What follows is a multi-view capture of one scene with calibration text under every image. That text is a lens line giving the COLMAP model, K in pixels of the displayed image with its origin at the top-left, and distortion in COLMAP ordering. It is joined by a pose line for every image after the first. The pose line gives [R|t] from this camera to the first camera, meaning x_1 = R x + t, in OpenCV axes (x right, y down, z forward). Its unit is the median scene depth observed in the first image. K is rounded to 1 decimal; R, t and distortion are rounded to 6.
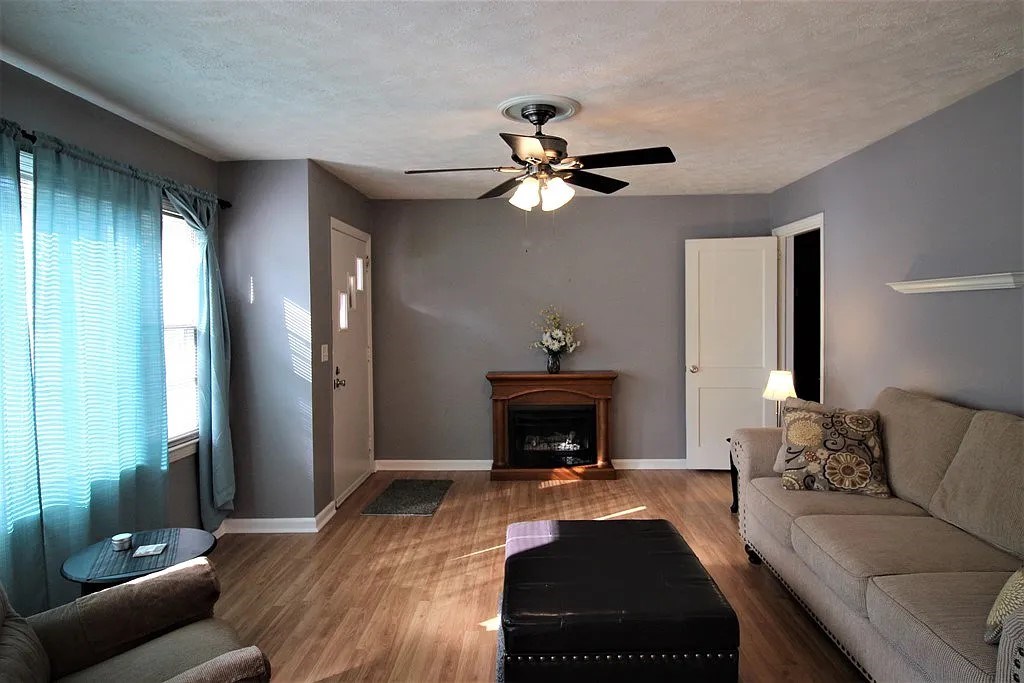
lens RADIAL K [[611.2, 0, 518.3], [0, 611.2, 325.0], [0, 0, 1]] dist [0.001677, -0.000657]
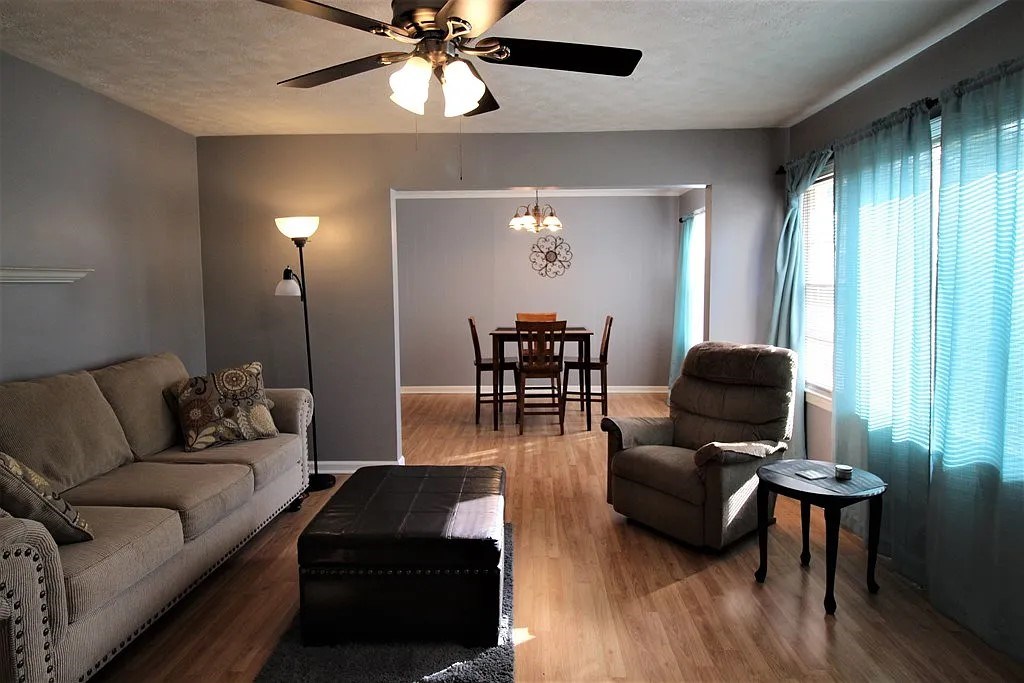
lens RADIAL K [[611.2, 0, 518.3], [0, 611.2, 325.0], [0, 0, 1]] dist [0.001677, -0.000657]
pose [[-0.999790, 0.020426, -0.001386, -0.045421], [0.020218, 0.995708, 0.090315, -0.022271], [0.003225, 0.090268, -0.995912, 1.745318]]
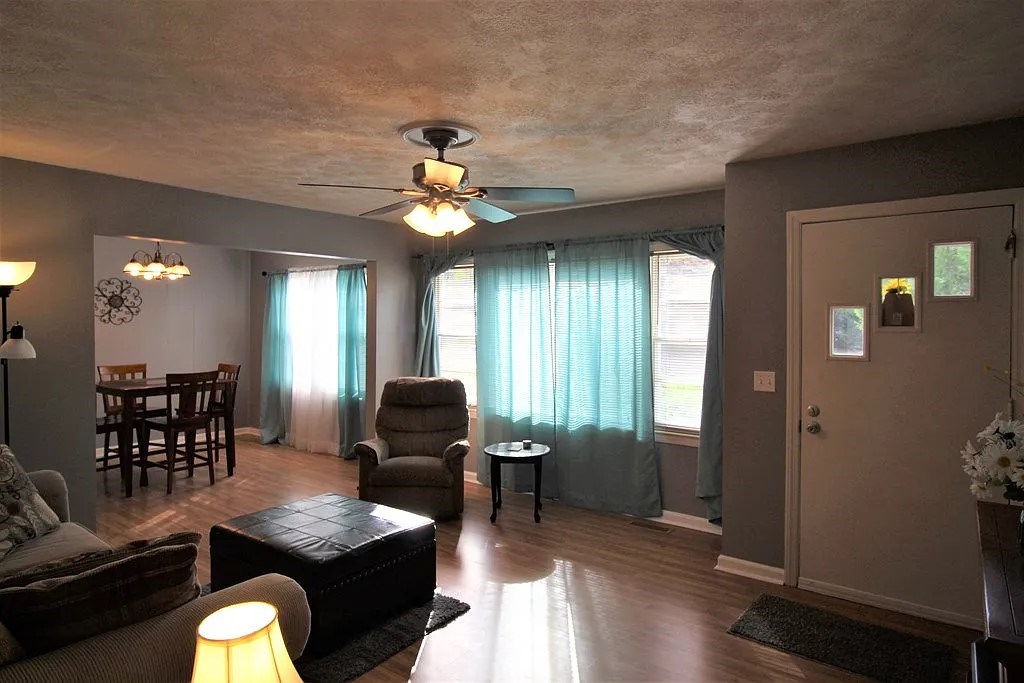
lens RADIAL K [[611.2, 0, 518.3], [0, 611.2, 325.0], [0, 0, 1]] dist [0.001677, -0.000657]
pose [[-0.578869, 0.022035, -0.815123, 0.806514], [-0.010698, 0.999344, 0.034613, -0.080344], [0.815351, 0.028757, -0.578253, 1.752494]]
